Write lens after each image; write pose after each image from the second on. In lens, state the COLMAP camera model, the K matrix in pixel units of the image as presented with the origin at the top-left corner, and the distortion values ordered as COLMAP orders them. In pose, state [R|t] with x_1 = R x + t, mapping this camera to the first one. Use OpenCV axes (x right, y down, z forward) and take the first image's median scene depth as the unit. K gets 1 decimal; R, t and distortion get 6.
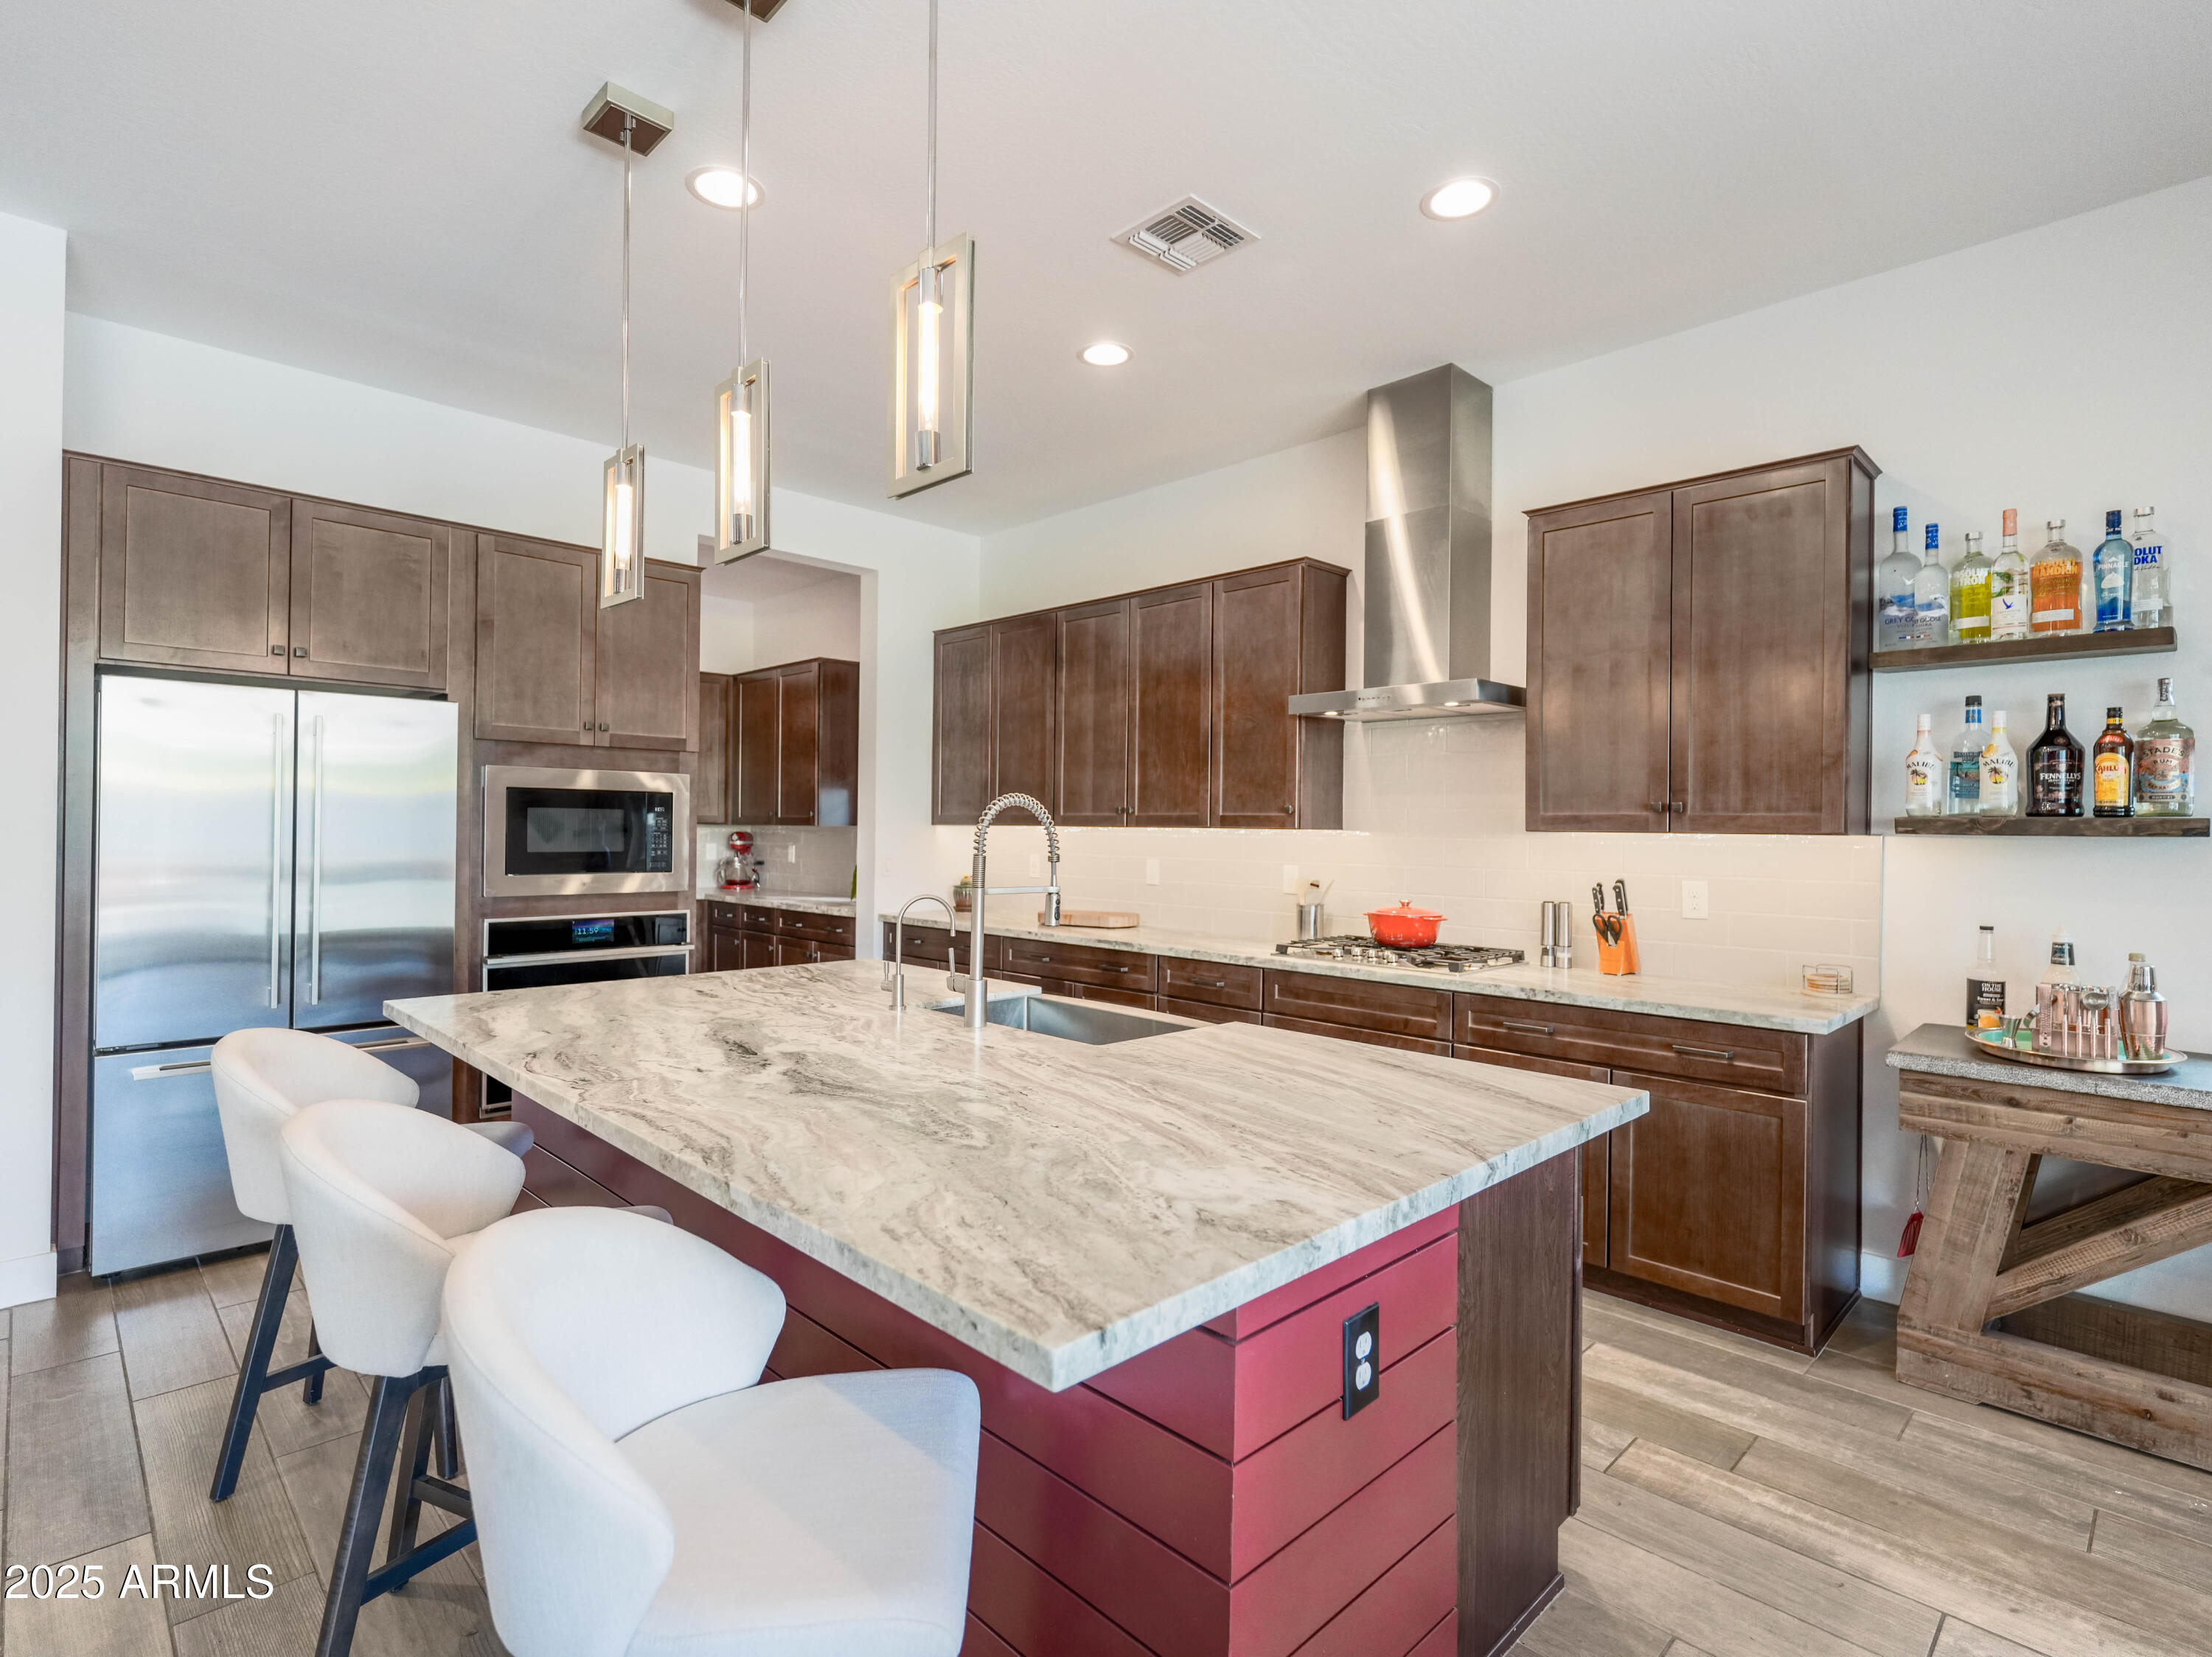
lens RADIAL K [[1090.6, 0, 1101.7], [0, 1090.6, 831.1], [0, 0, 1]] dist [-0.008964, 0.004301]
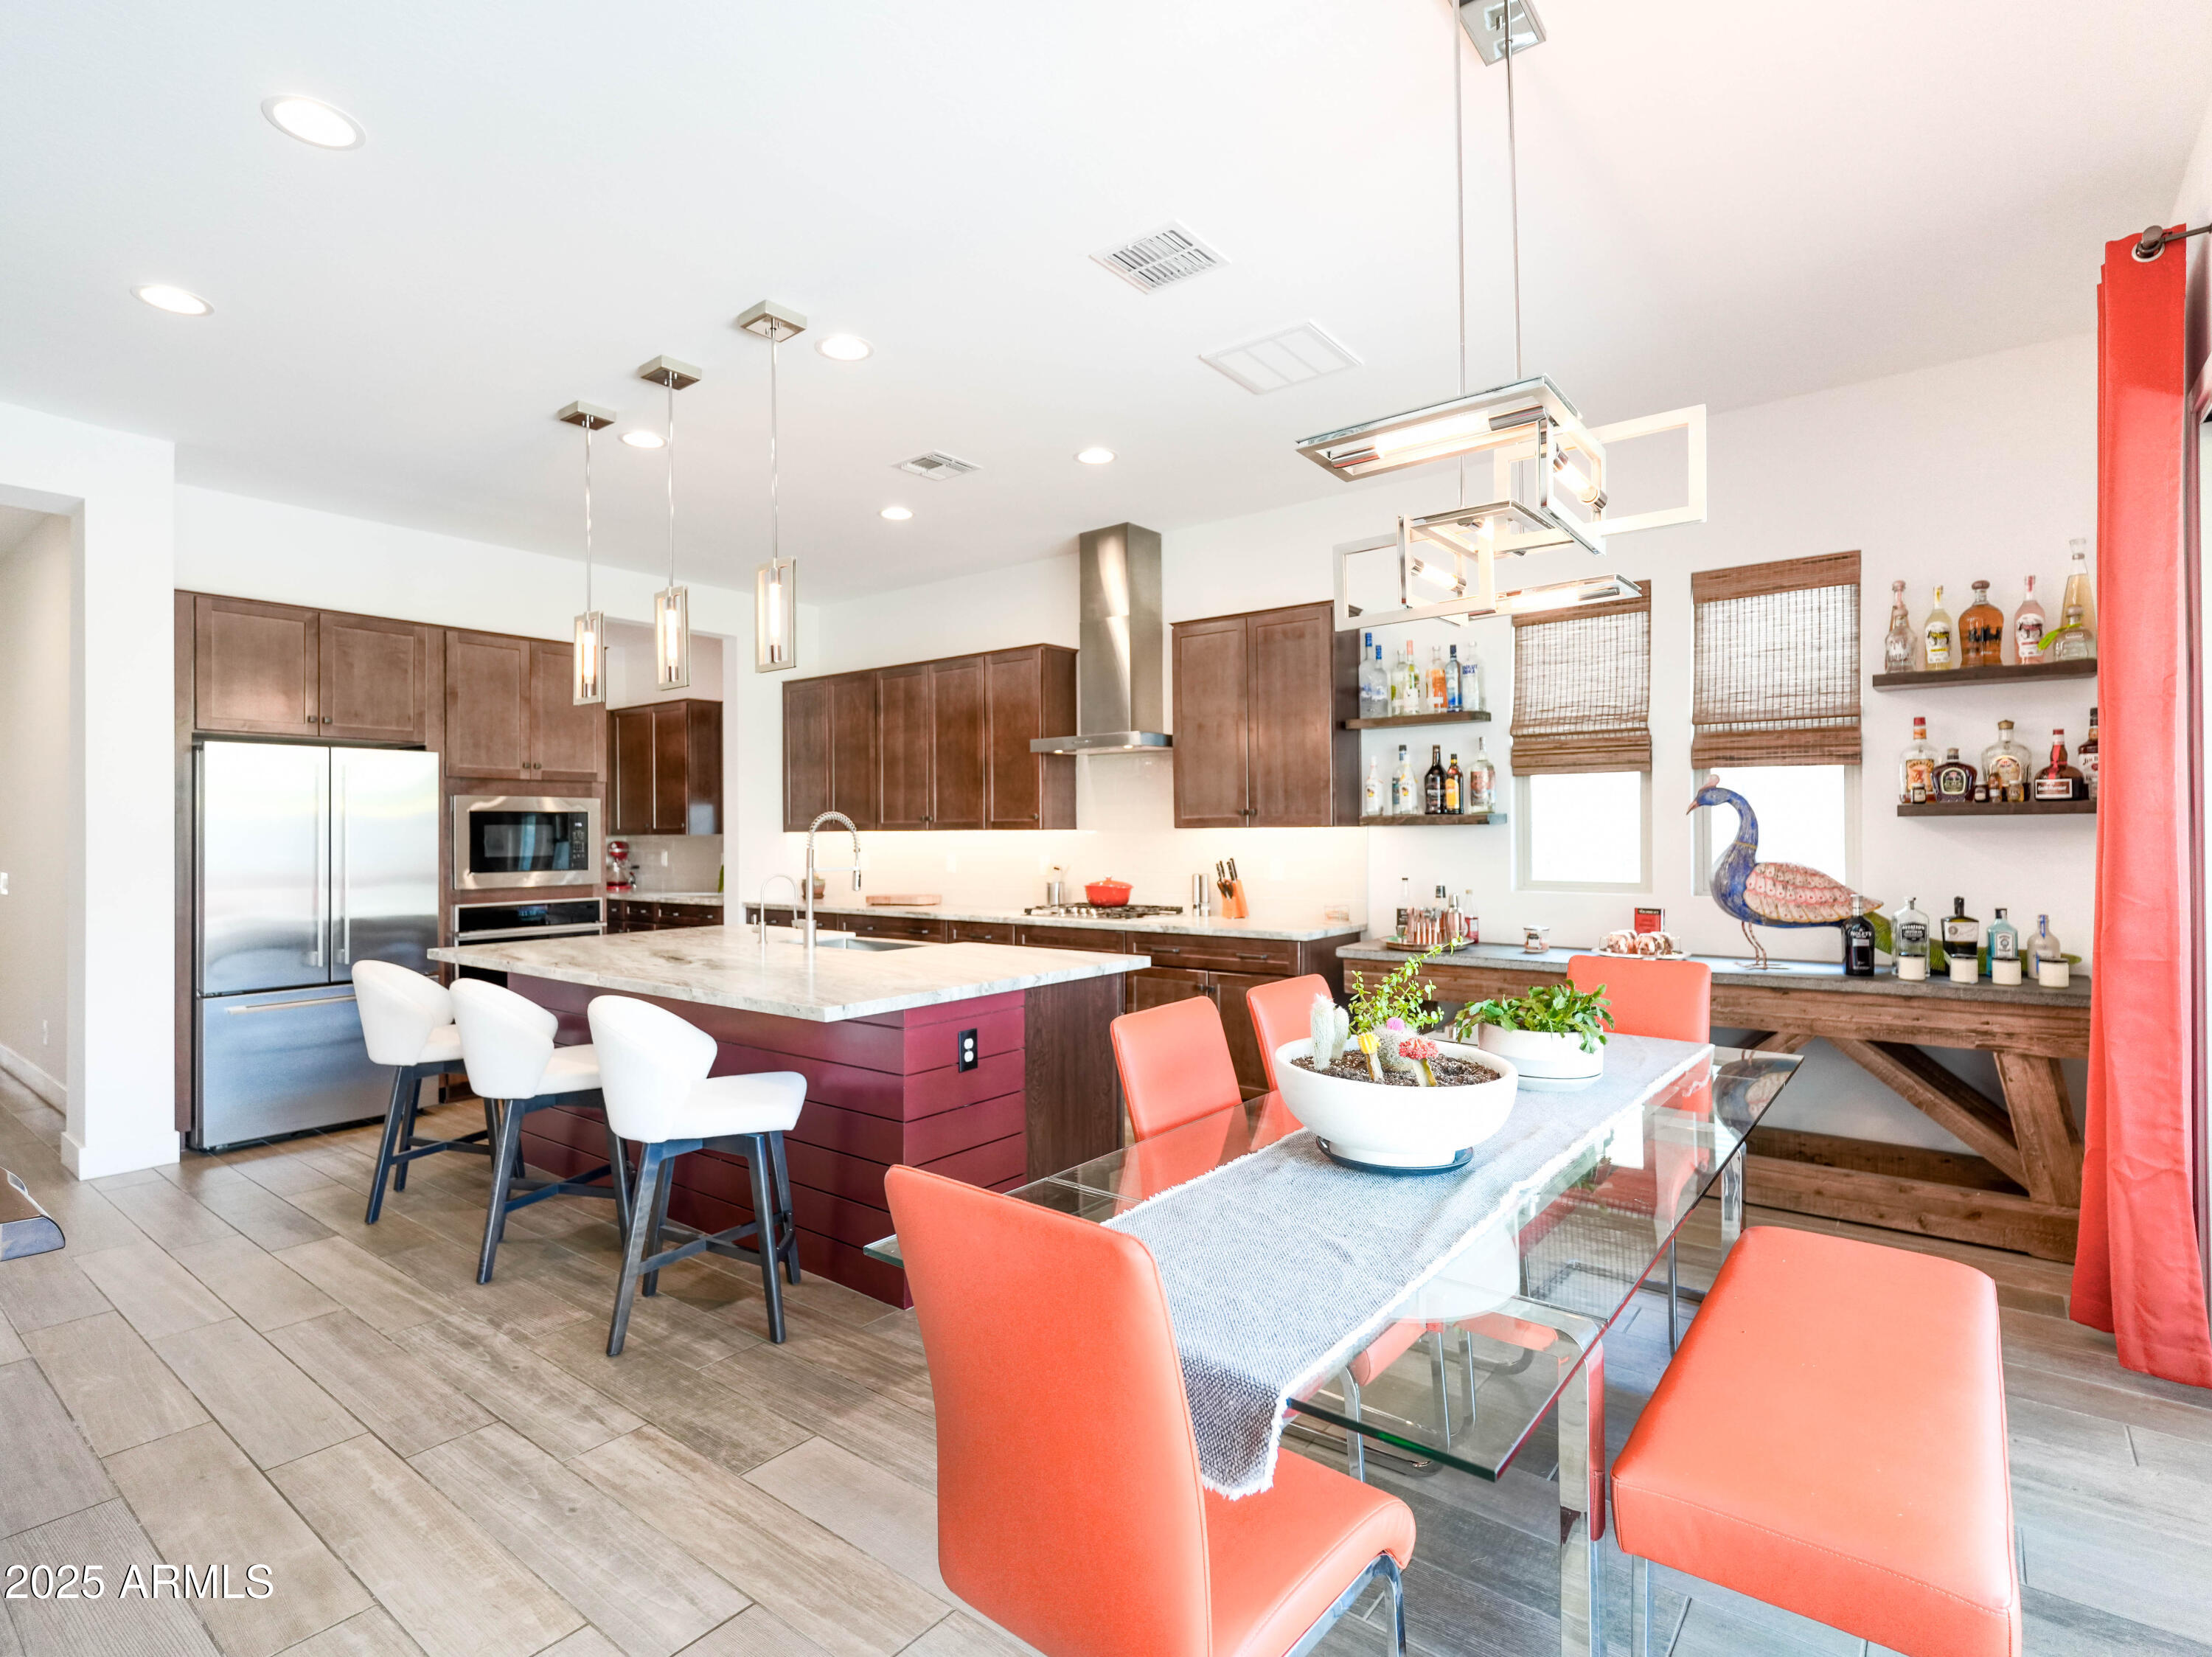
lens RADIAL K [[1090.6, 0, 1107.9], [0, 1090.6, 828.2], [0, 0, 1]] dist [-0.008964, 0.004301]
pose [[0.991042, -0.019423, 0.132132, 0.088011], [0.020151, 0.999788, -0.004177, 0.004512], [-0.132023, 0.006802, 0.991223, -0.532430]]
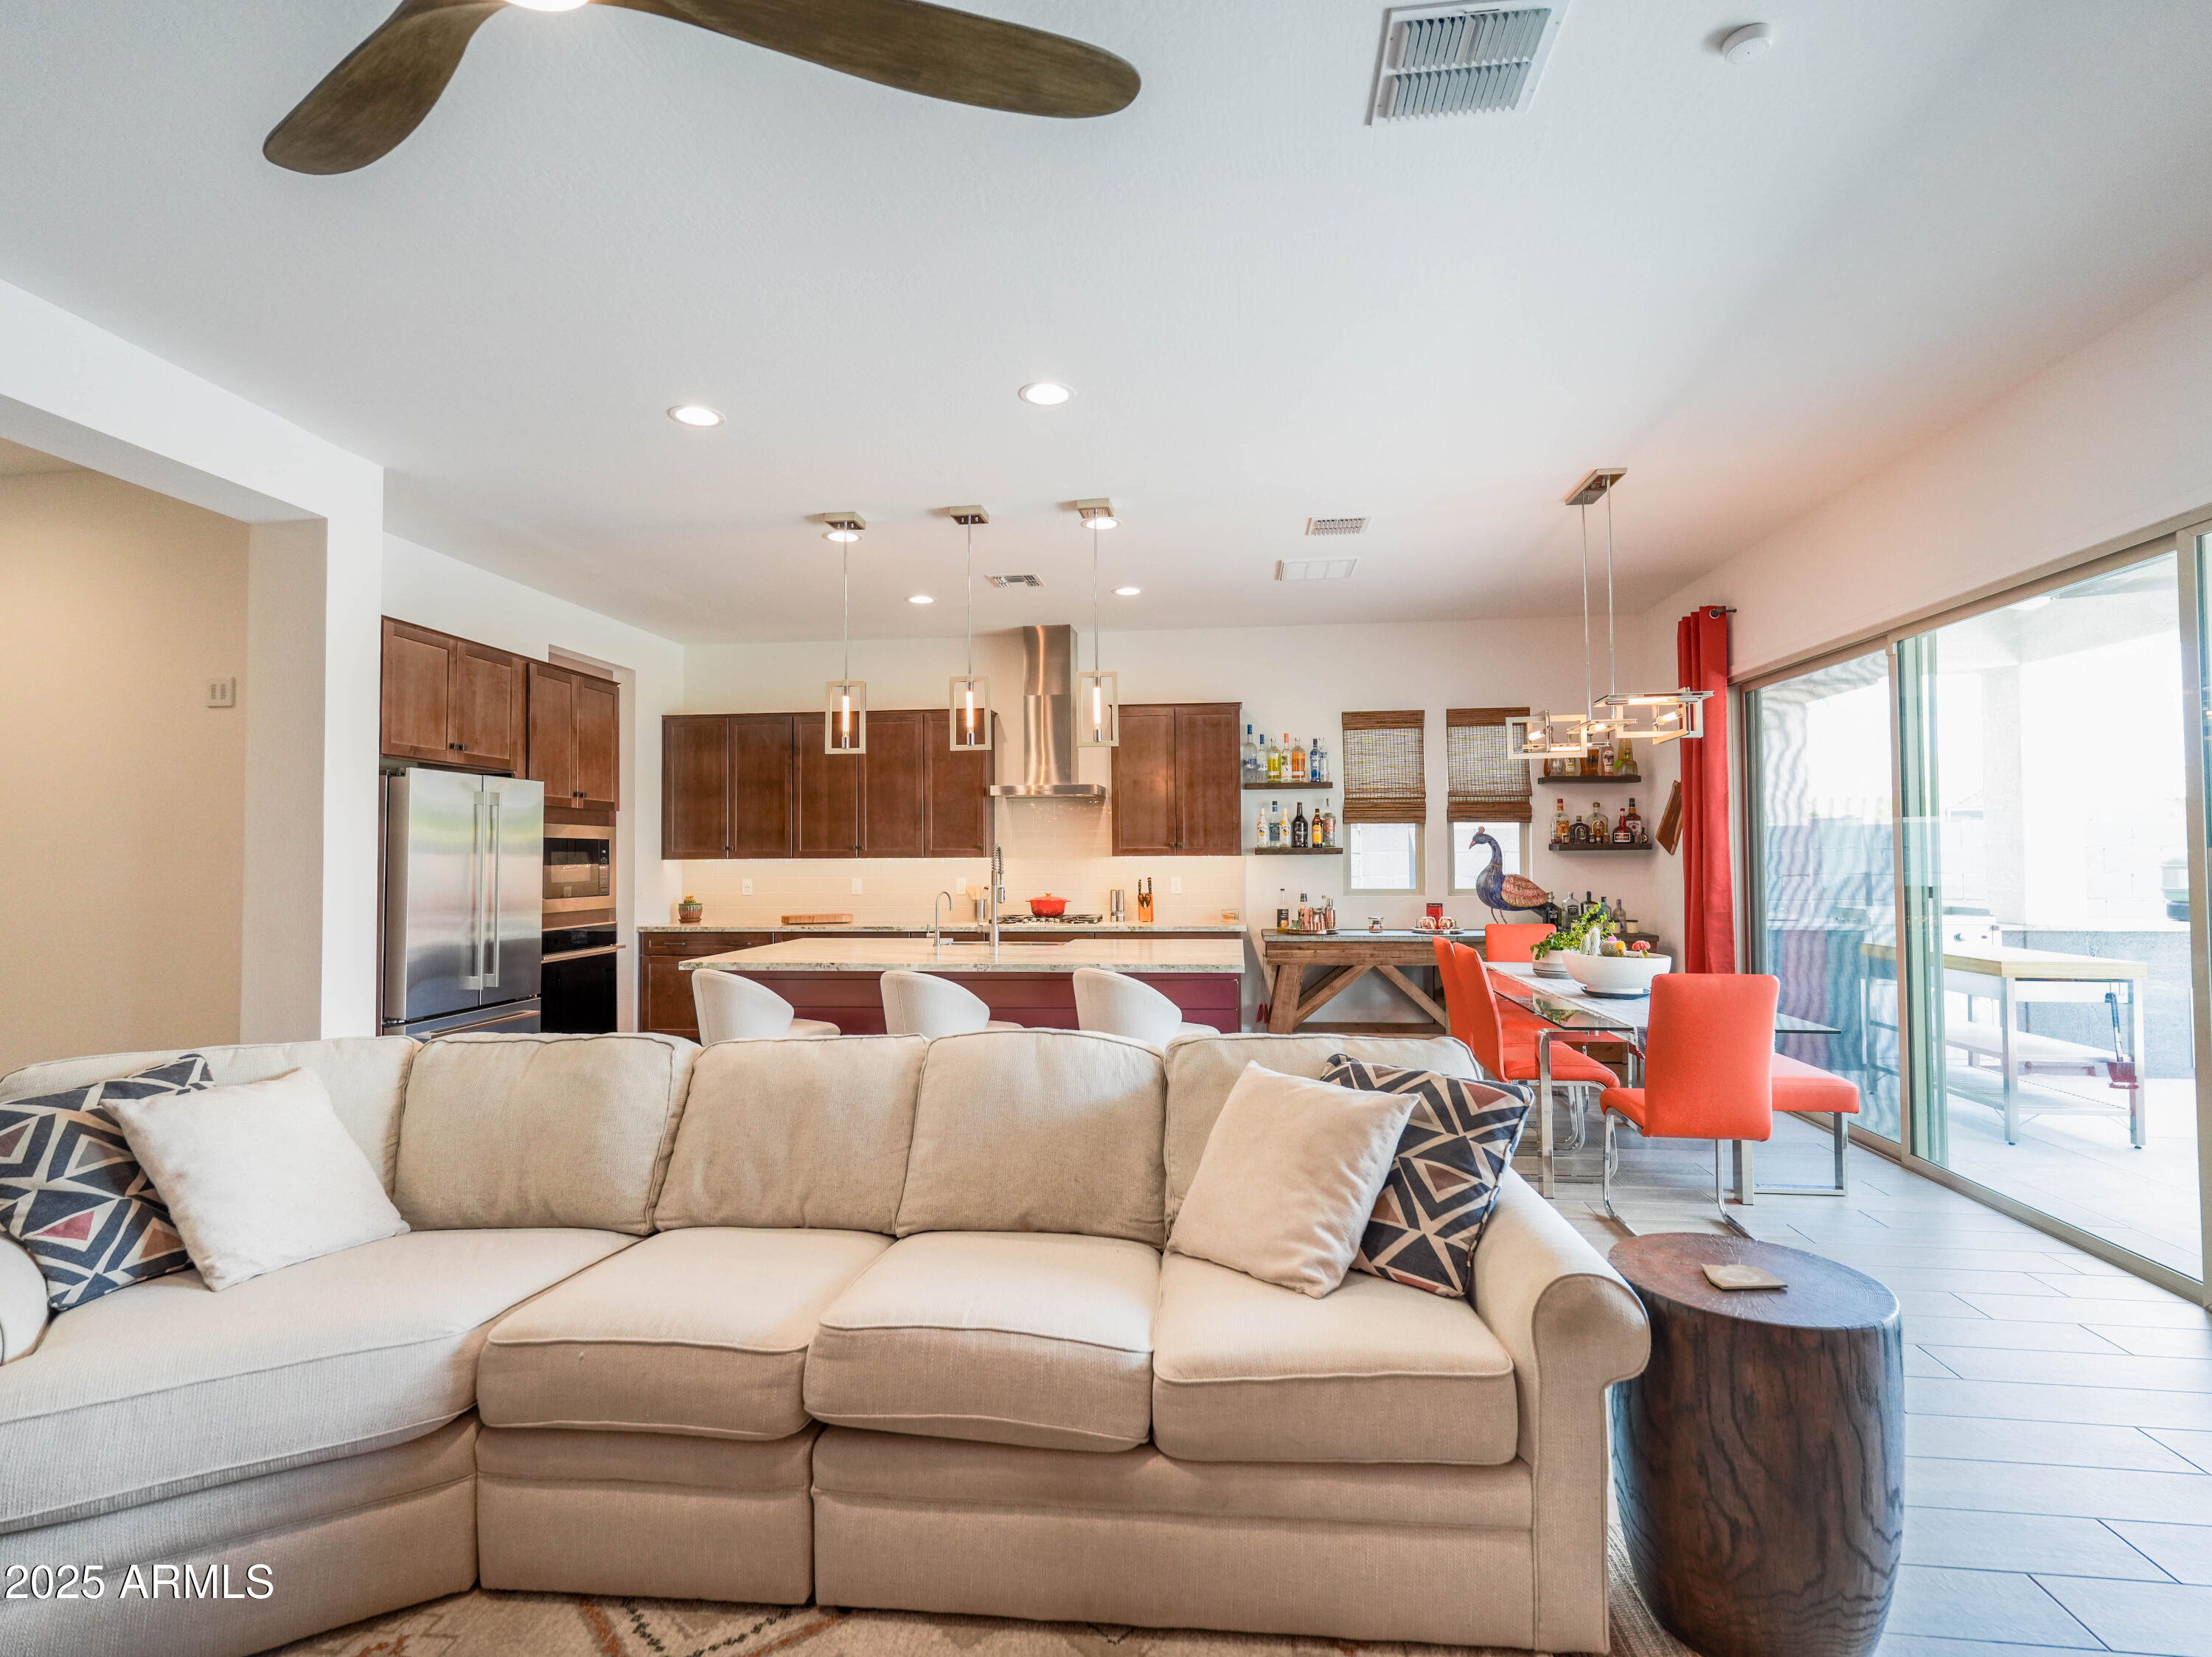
lens RADIAL K [[1090.6, 0, 1107.4], [0, 1090.6, 833.8], [0, 0, 1]] dist [-0.008964, 0.004301]
pose [[0.778343, -0.004174, 0.627825, -0.941762], [0.017641, 0.999729, -0.015223, -0.011172], [-0.627591, 0.022924, 0.778205, -0.639309]]
